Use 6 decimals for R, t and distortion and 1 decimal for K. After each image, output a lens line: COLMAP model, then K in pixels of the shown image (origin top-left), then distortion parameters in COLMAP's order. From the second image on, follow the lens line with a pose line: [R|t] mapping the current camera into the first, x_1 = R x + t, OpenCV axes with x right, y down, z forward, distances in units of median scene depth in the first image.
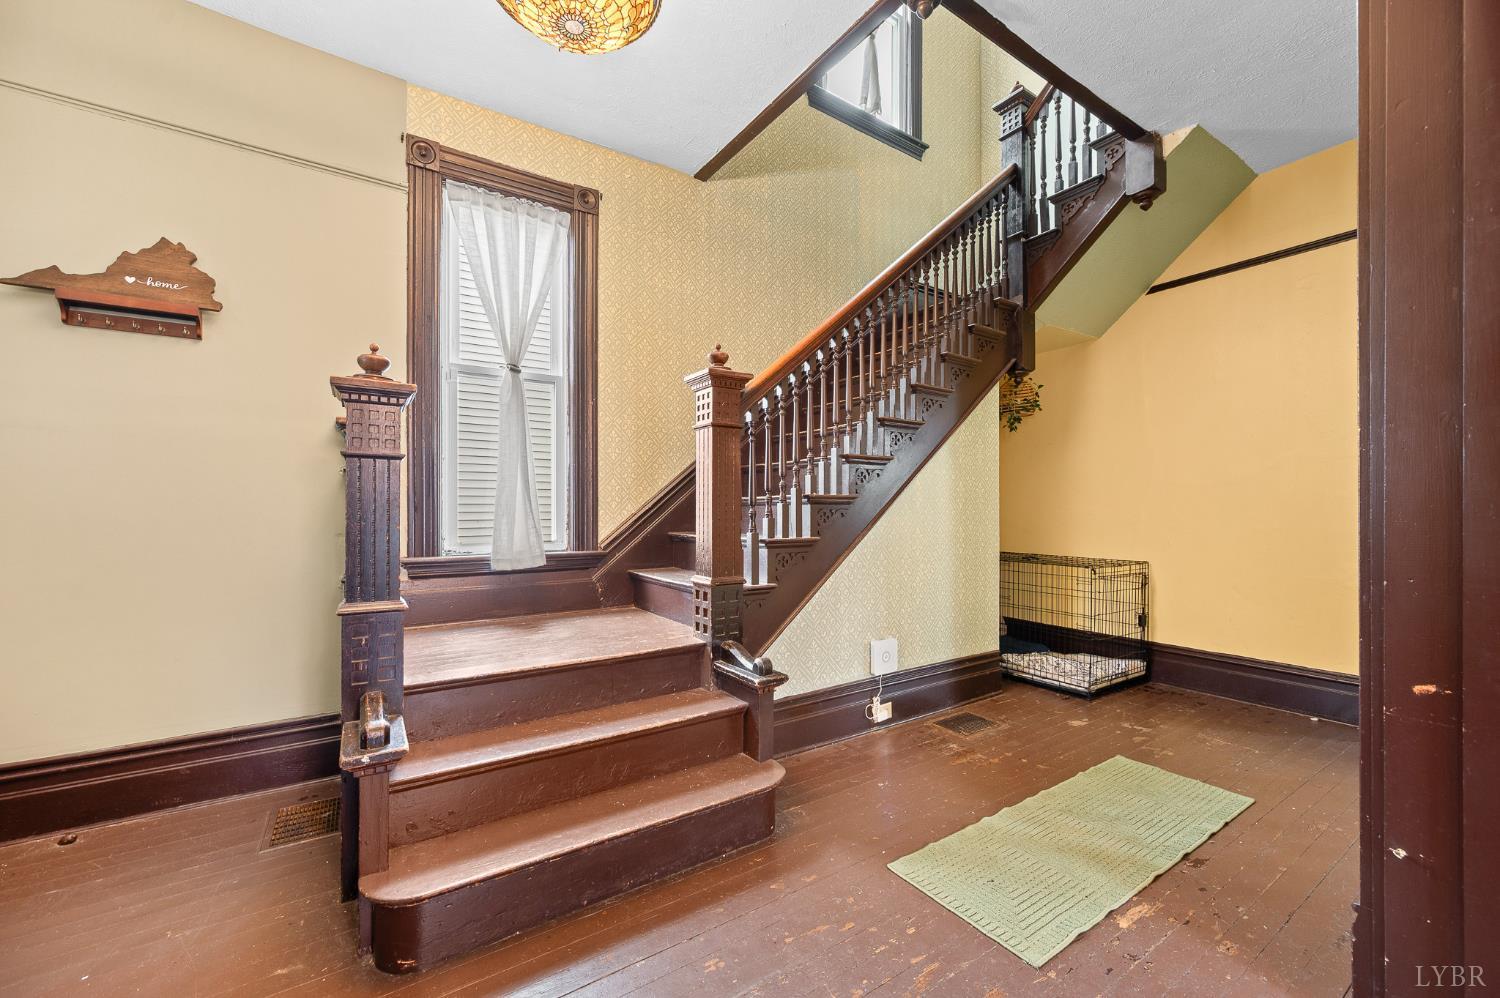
lens RADIAL K [[594.4, 0, 752.6], [0, 594.4, 506.1], [0, 0, 1]] dist [-0.001153, 0.000099]
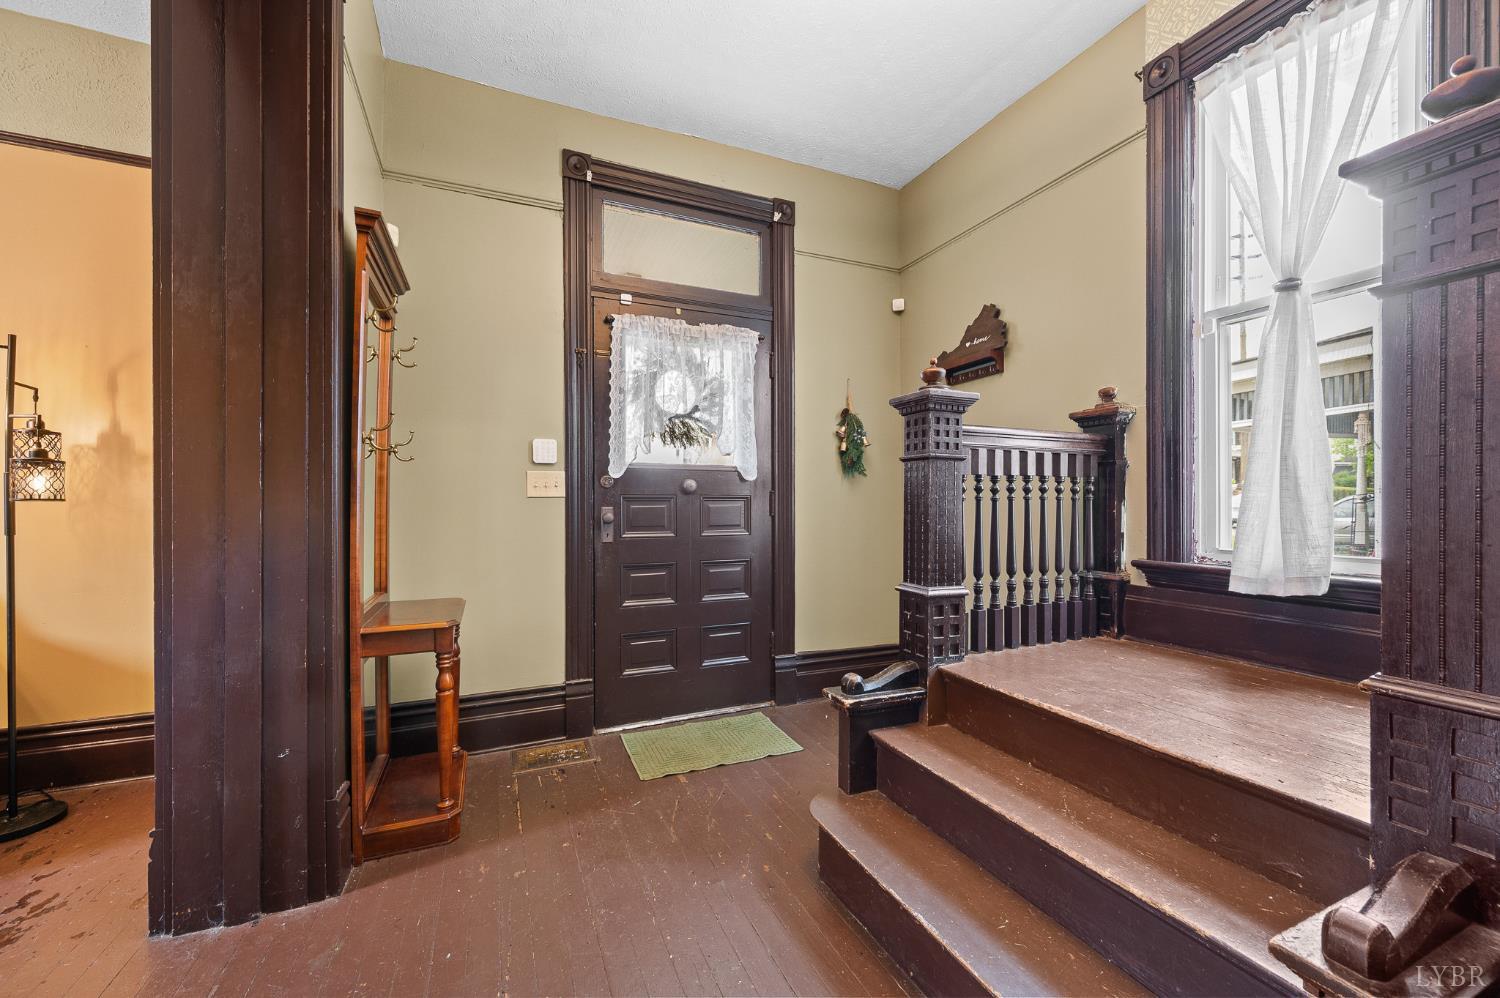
lens RADIAL K [[594.4, 0, 752.6], [0, 594.4, 506.1], [0, 0, 1]] dist [-0.001153, 0.000099]
pose [[-0.180081, 0.003460, -0.983646, 0.368319], [0.009589, 0.999952, 0.001761, 0.001690], [0.983605, -0.009115, -0.180106, 0.593037]]
